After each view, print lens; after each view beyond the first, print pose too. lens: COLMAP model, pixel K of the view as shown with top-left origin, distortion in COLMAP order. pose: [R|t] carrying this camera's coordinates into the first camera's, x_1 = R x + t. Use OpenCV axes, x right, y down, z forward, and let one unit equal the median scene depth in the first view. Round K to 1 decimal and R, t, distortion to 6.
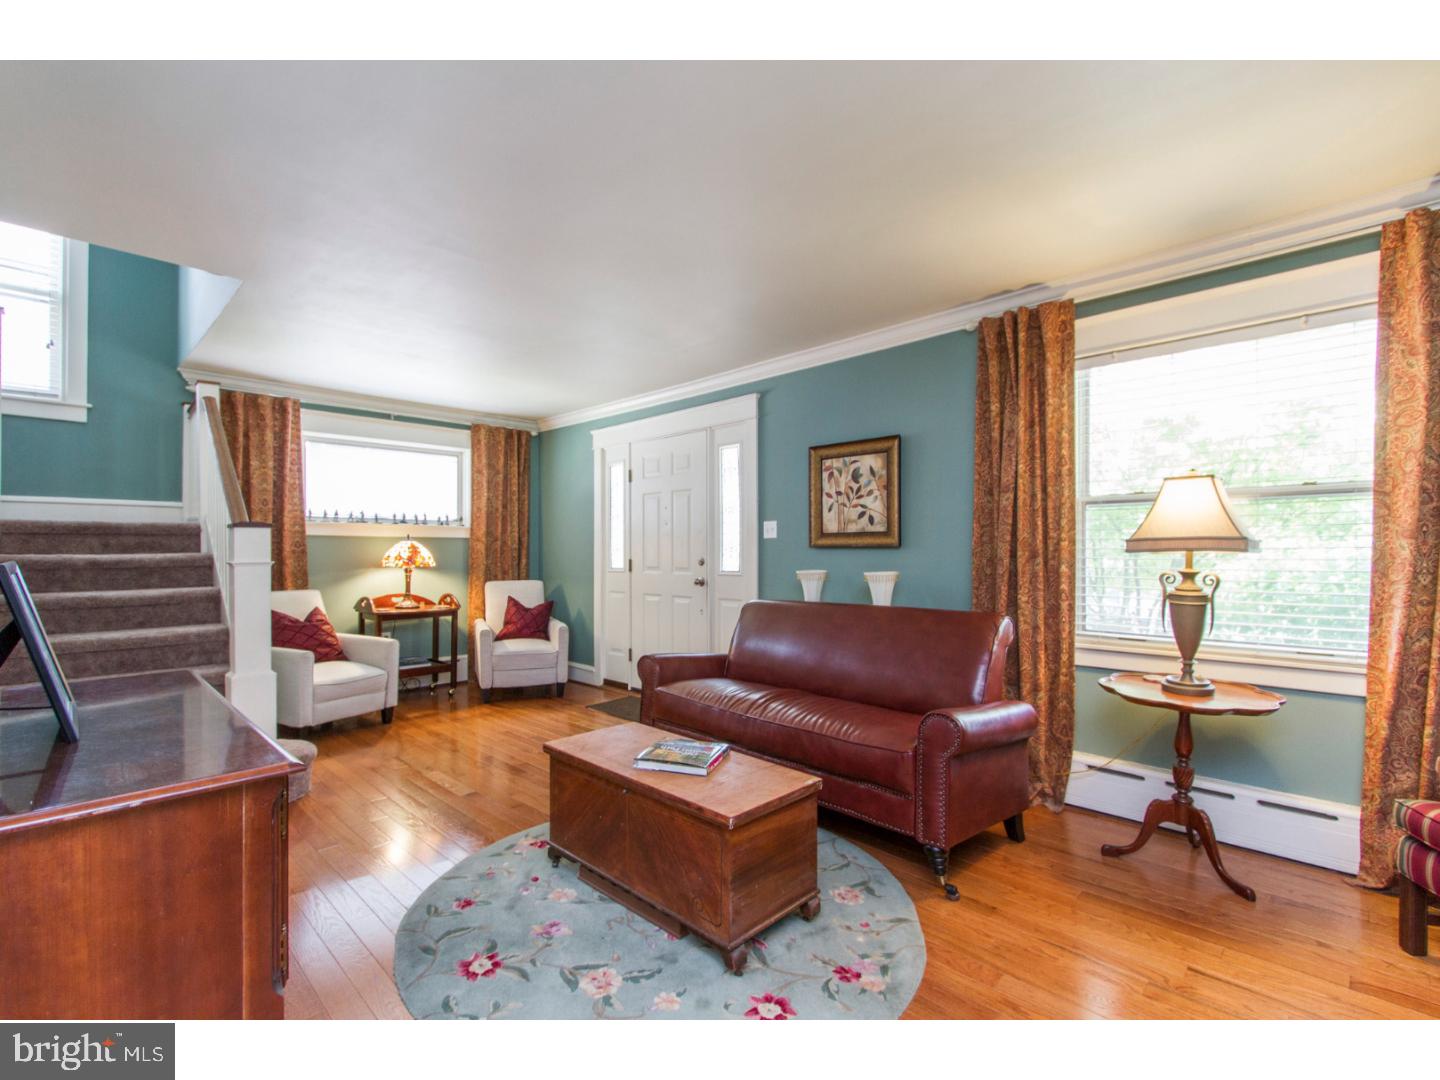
lens RADIAL K [[650.3, 0, 720.0], [0, 650.3, 551.5], [0, 0, 1]] dist [-0.000007, 0.000181]
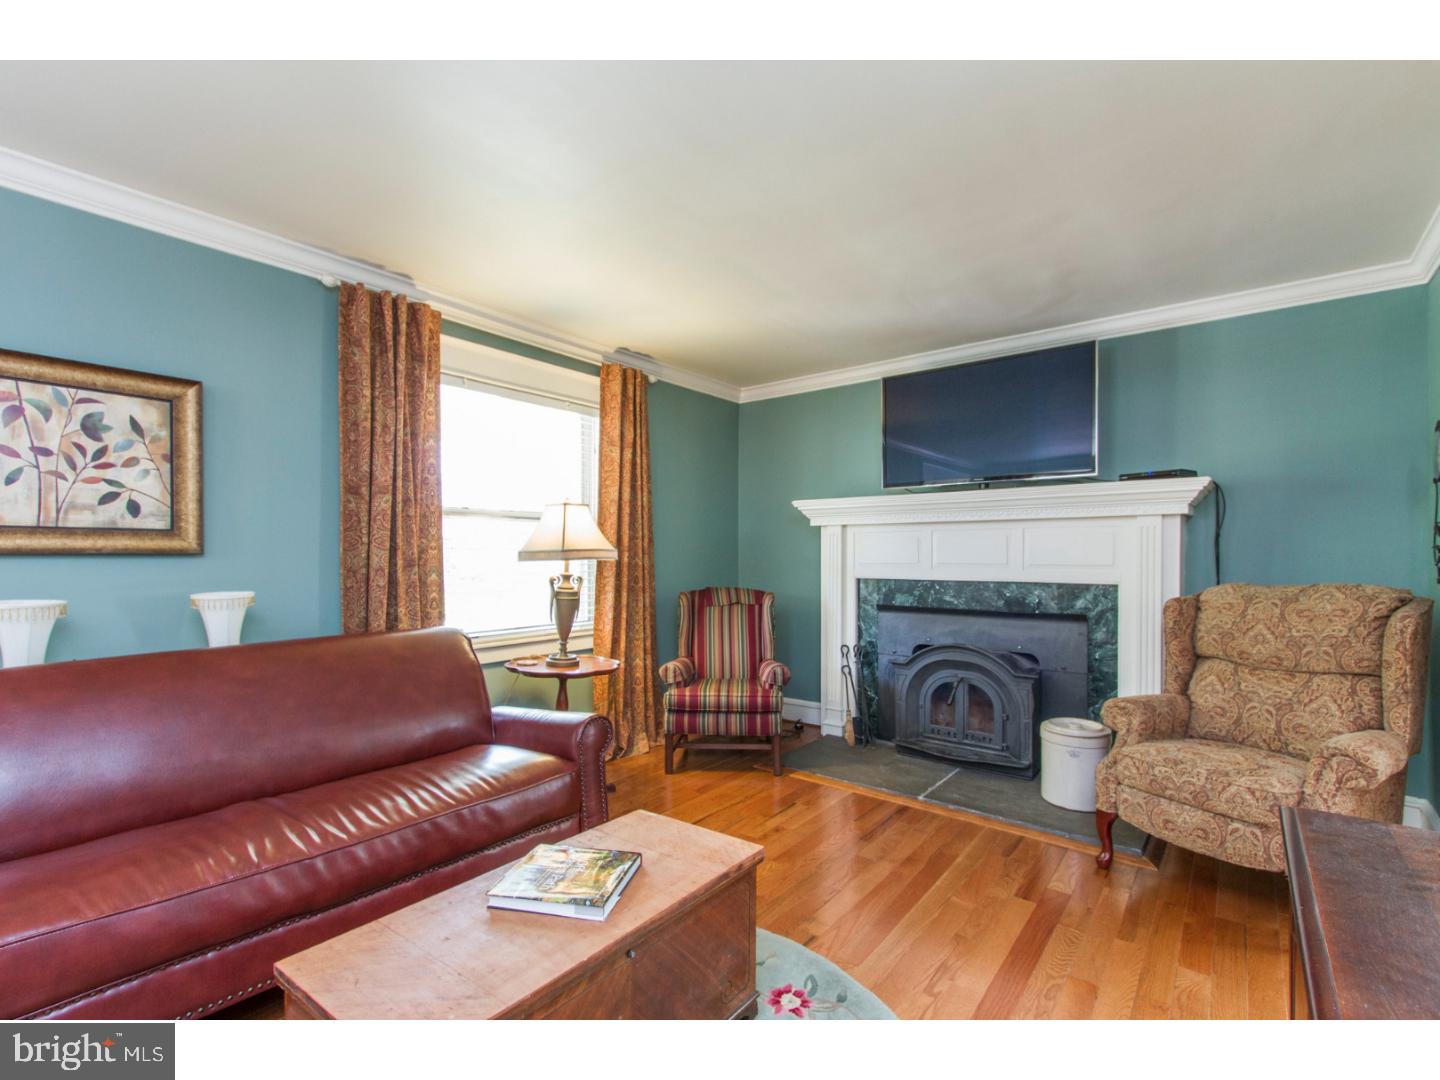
lens RADIAL K [[667.3, 0, 704.6], [0, 667.3, 559.3], [0, 0, 1]] dist [0.000690, -0.000084]
pose [[-0.097665, -0.003760, 0.995212, -0.483144], [0.002489, 0.999989, 0.004023, -0.003427], [-0.995216, 0.002870, -0.097655, 0.616135]]
